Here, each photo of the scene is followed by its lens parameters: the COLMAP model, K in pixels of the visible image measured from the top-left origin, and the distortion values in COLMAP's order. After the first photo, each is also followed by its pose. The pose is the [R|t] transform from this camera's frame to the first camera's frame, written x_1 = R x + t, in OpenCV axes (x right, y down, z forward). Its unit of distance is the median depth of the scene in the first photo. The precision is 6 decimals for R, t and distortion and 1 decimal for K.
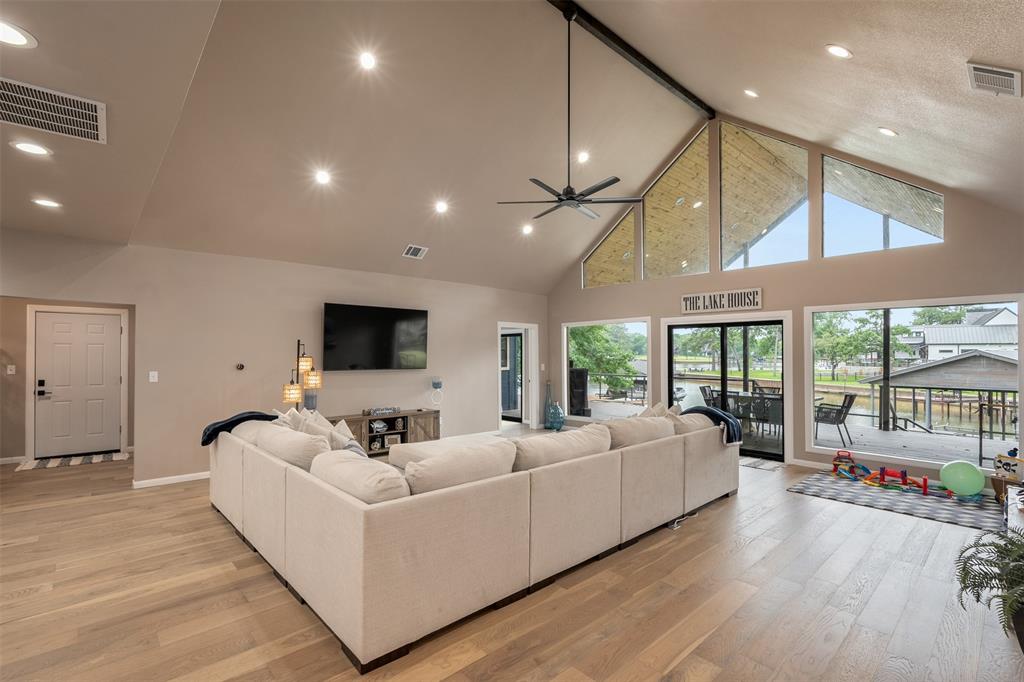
lens RADIAL K [[464.7, 0, 496.6], [0, 464.7, 360.2], [0, 0, 1]] dist [-0.002091, -0.001078]
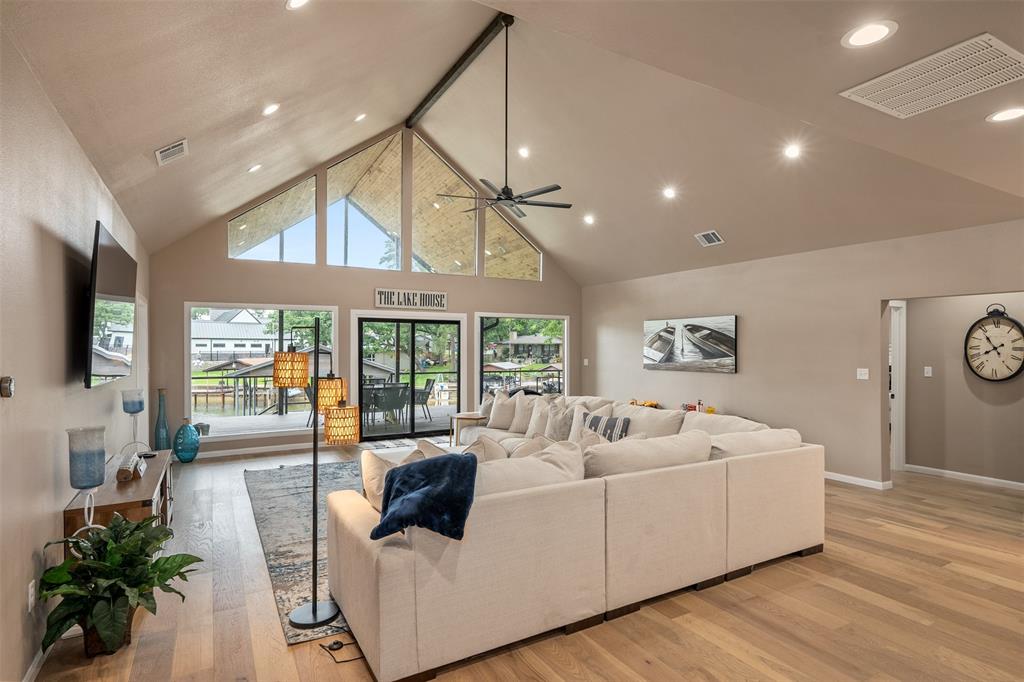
lens RADIAL K [[541.3, 0, 521.6], [0, 541.3, 365.5], [0, 0, 1]] dist [-0.000079, 0.000137]
pose [[0.202309, -0.029291, 0.978884, -0.701089], [0.010256, 0.999561, 0.027790, -0.005901], [-0.979268, 0.004417, 0.202521, 0.499856]]
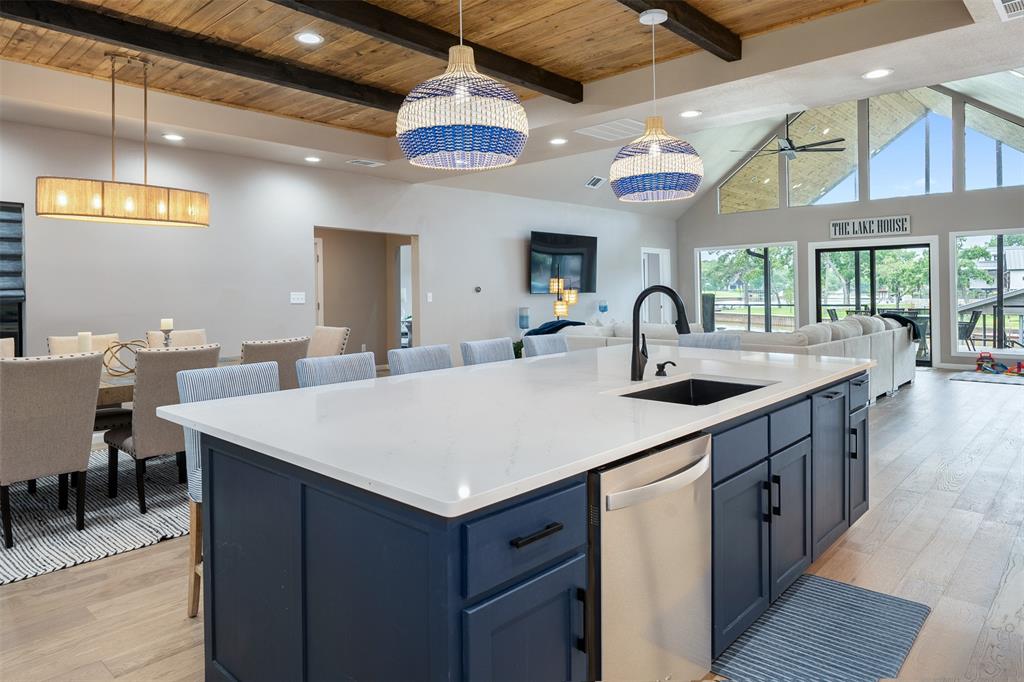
lens RADIAL K [[637.2, 0, 494.9], [0, 637.2, 307.3], [0, 0, 1]] dist [0.000925, -0.002528]
pose [[0.997040, -0.015800, 0.075248, -0.528529], [0.014904, 0.999811, 0.012449, 0.032284], [-0.075431, -0.011291, 0.997087, -0.451858]]
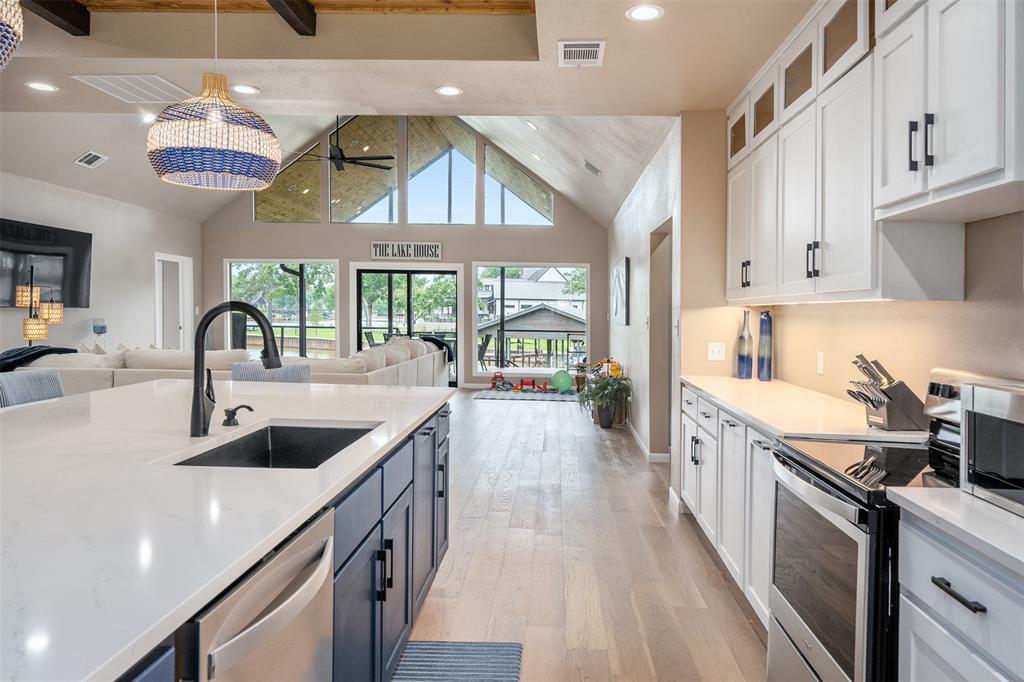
lens RADIAL K [[703.1, 0, 531.7], [0, 703.1, 323.7], [0, 0, 1]] dist [-0.011233, 0.009044]
pose [[0.689667, -0.001744, 0.724124, -0.532603], [-0.006606, 0.999940, 0.008700, 0.031556], [-0.724096, -0.010784, 0.689615, -0.379019]]
